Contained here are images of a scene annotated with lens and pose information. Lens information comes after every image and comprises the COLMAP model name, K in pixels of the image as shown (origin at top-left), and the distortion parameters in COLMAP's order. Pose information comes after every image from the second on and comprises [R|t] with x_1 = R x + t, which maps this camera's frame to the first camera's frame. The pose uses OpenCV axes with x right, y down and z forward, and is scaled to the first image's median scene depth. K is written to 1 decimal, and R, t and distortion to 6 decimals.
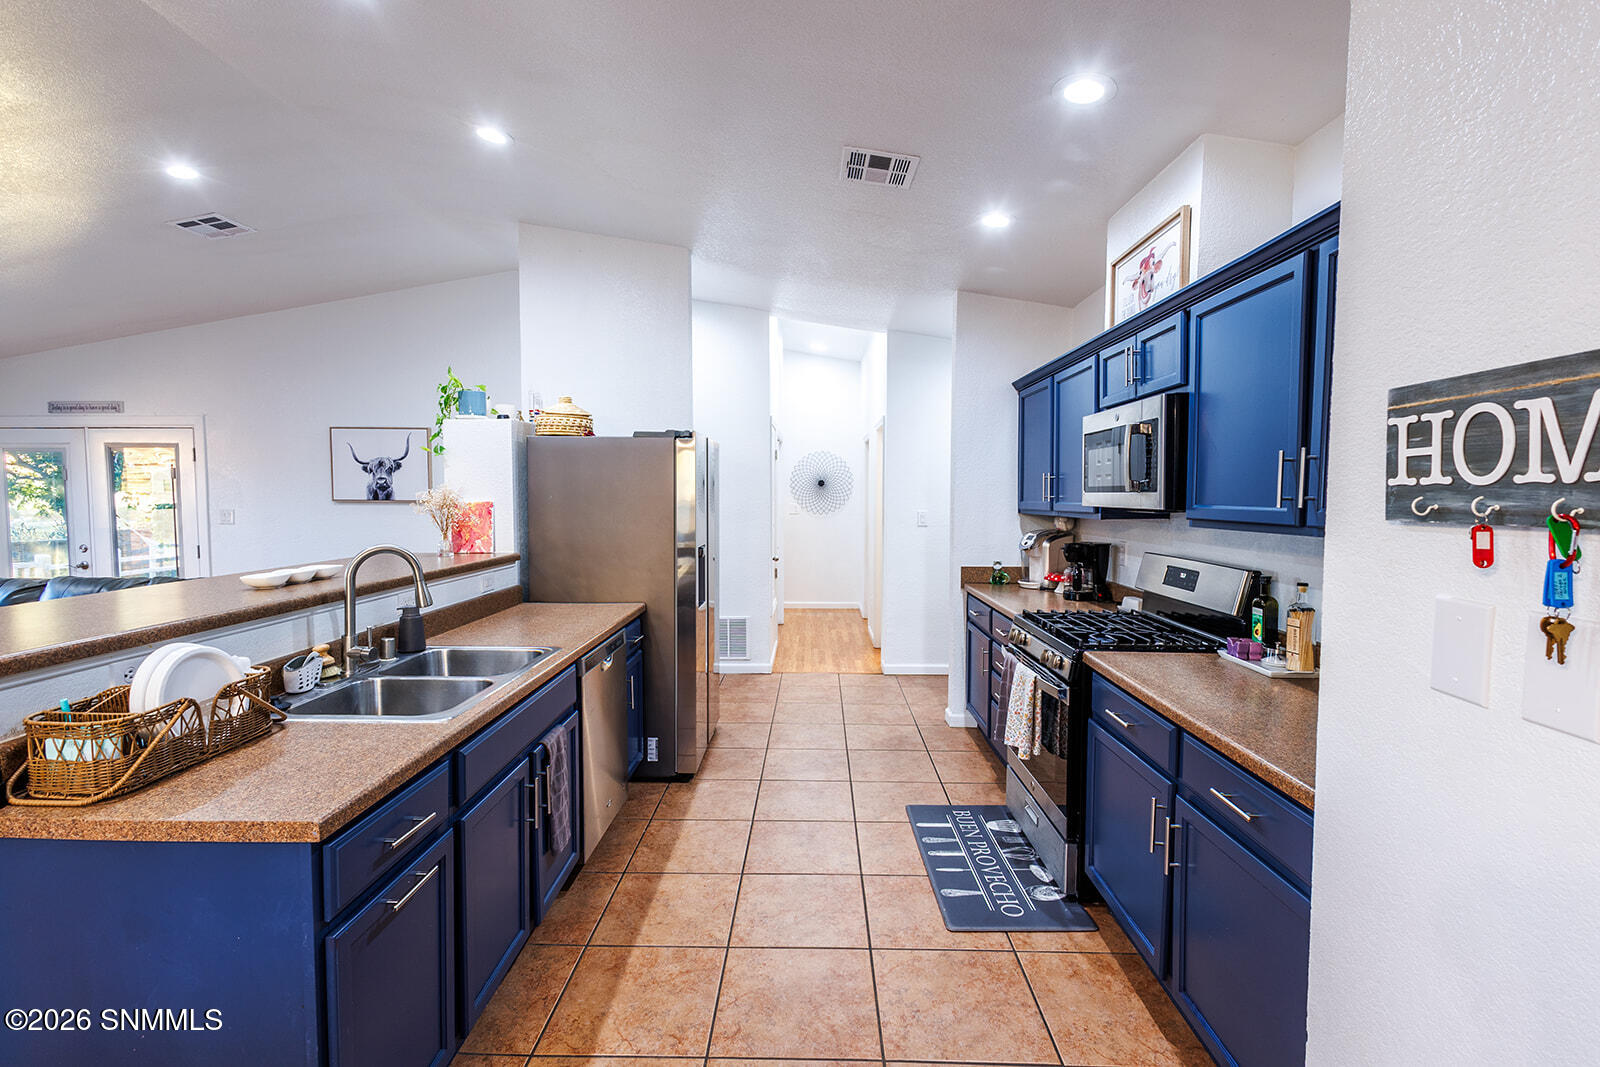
lens RADIAL K [[721.5, 0, 799.5], [0, 721.5, 531.4], [0, 0, 1]] dist [0.010860, -0.000516]
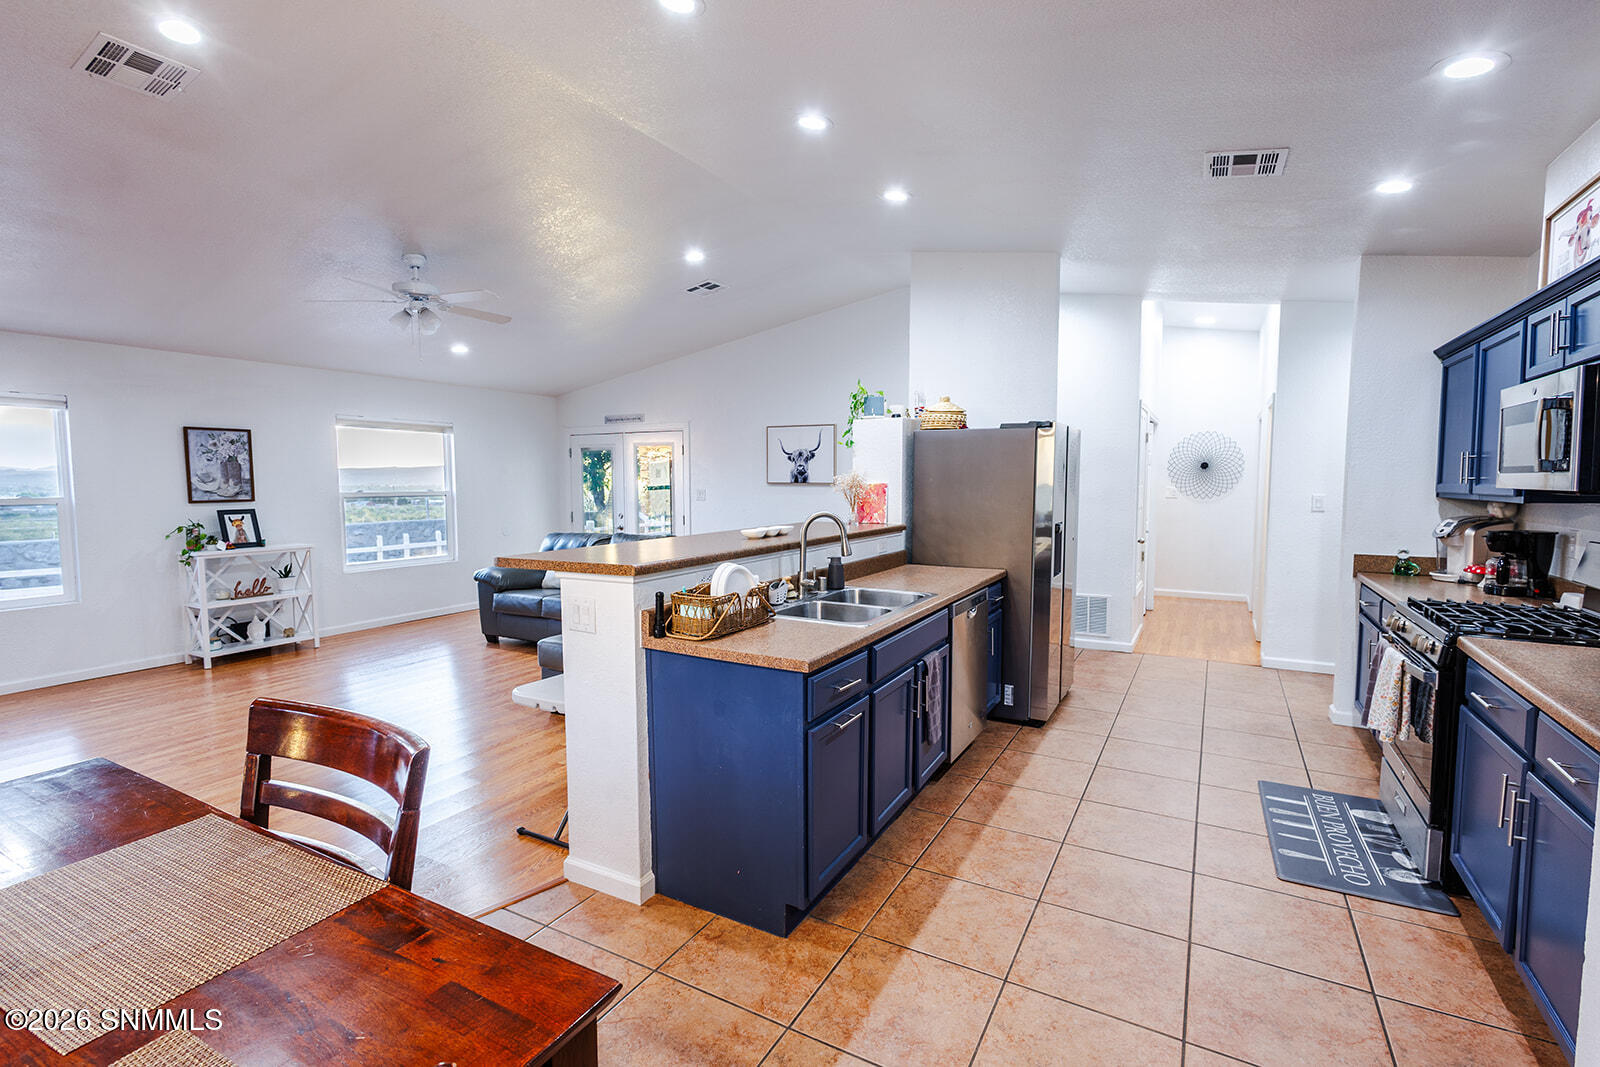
lens RADIAL K [[721.5, 0, 799.5], [0, 721.5, 531.4], [0, 0, 1]] dist [0.010860, -0.000516]
pose [[0.876680, 0.033526, -0.479905, 0.062089], [-0.023026, 0.999350, 0.027751, 0.013753], [0.480523, -0.013279, 0.876881, -0.221416]]
